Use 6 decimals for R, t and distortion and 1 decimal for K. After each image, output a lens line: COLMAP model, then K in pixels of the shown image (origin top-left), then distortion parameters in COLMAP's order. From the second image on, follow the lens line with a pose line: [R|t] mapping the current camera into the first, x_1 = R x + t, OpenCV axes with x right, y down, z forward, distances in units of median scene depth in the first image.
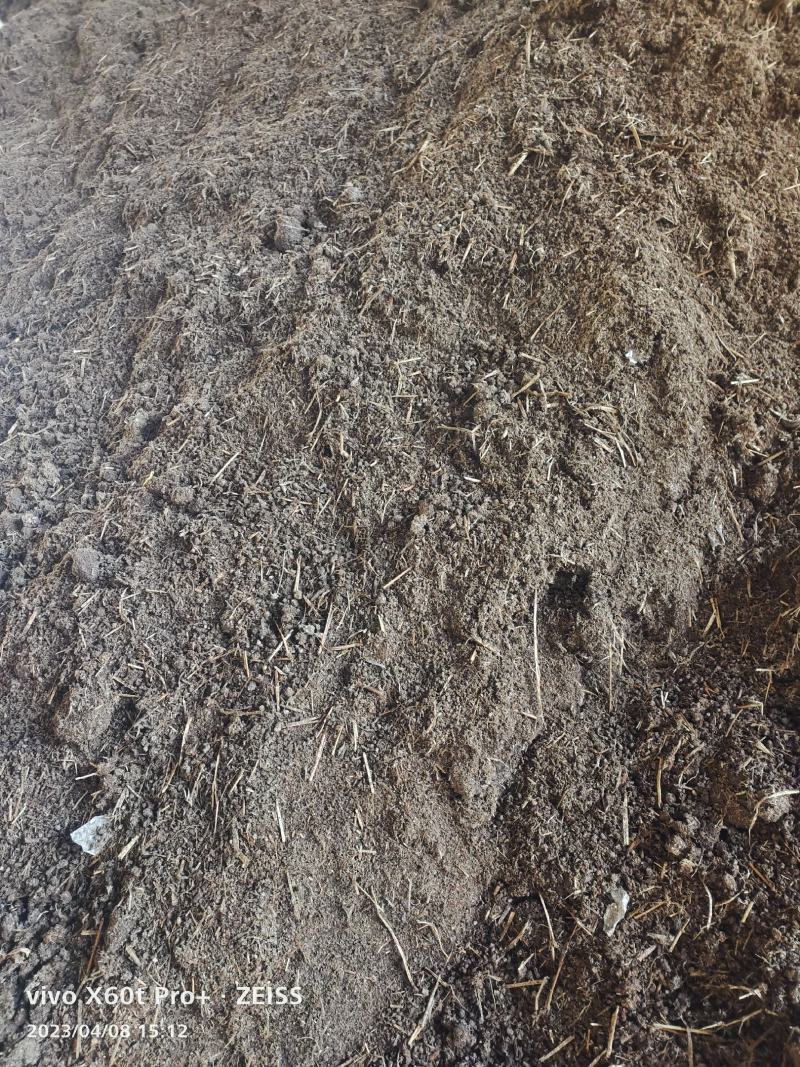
lens RADIAL K [[724.1, 0, 414.5], [0, 724.1, 541.5], [0, 0, 1]] dist [0.037620, -0.034985]
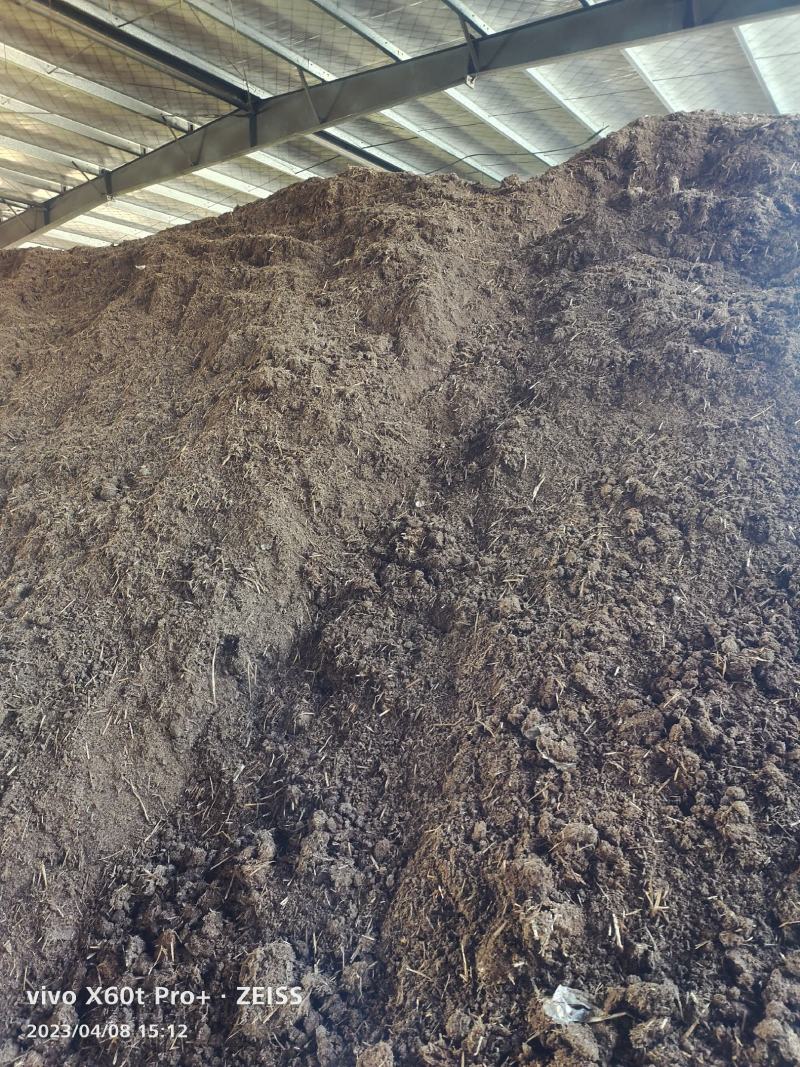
lens RADIAL K [[724.1, 0, 414.5], [0, 724.1, 541.5], [0, 0, 1]] dist [0.037620, -0.034985]
pose [[0.980117, -0.032044, 0.195817, 0.317158], [0.084271, 0.960672, -0.264590, 0.367483], [-0.179638, 0.275830, 0.944271, -1.222318]]
